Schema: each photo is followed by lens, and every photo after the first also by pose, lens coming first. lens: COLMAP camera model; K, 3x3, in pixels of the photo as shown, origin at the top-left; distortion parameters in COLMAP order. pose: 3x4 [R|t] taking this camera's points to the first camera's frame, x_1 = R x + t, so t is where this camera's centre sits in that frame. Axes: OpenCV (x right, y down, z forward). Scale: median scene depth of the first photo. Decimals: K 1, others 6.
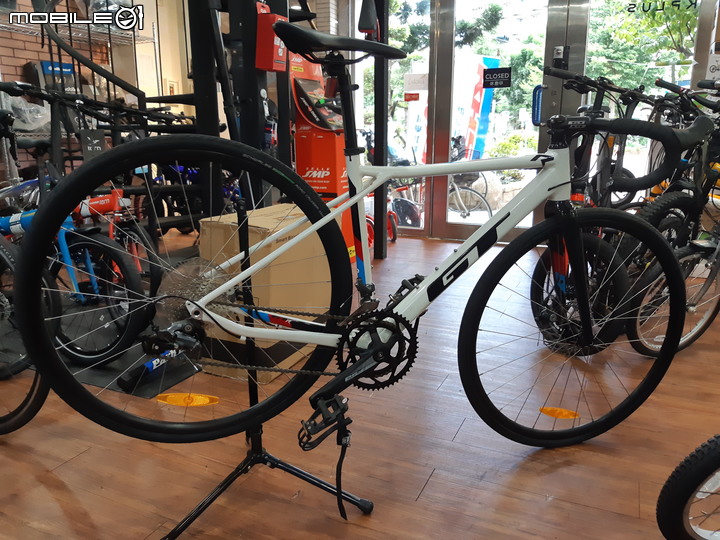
lens RADIAL K [[570.8, 0, 360.0], [0, 570.8, 270.0], [0, 0, 1]] dist [0.055731, -0.121998]
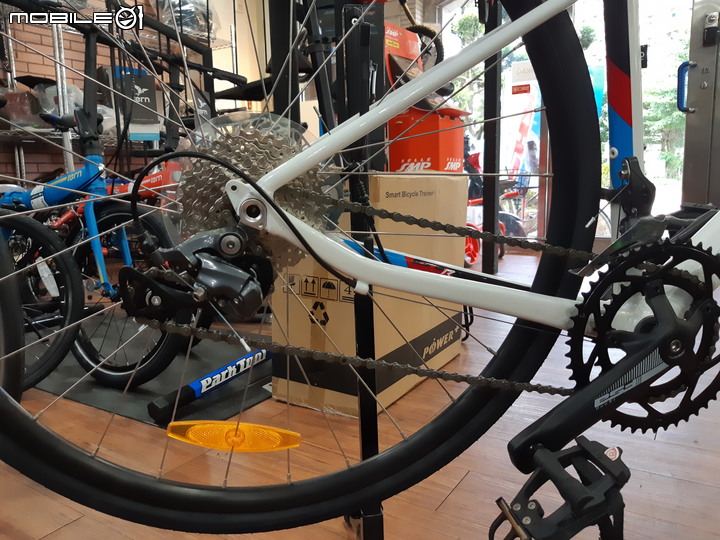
lens RADIAL K [[570.8, 0, 360.0], [0, 570.8, 270.0], [0, 0, 1]] dist [0.055731, -0.121998]
pose [[0.992007, 0.000161, -0.126180, -0.137972], [-0.010094, 0.996896, -0.078081, 0.123156], [0.125775, 0.078731, 0.988930, 0.528749]]
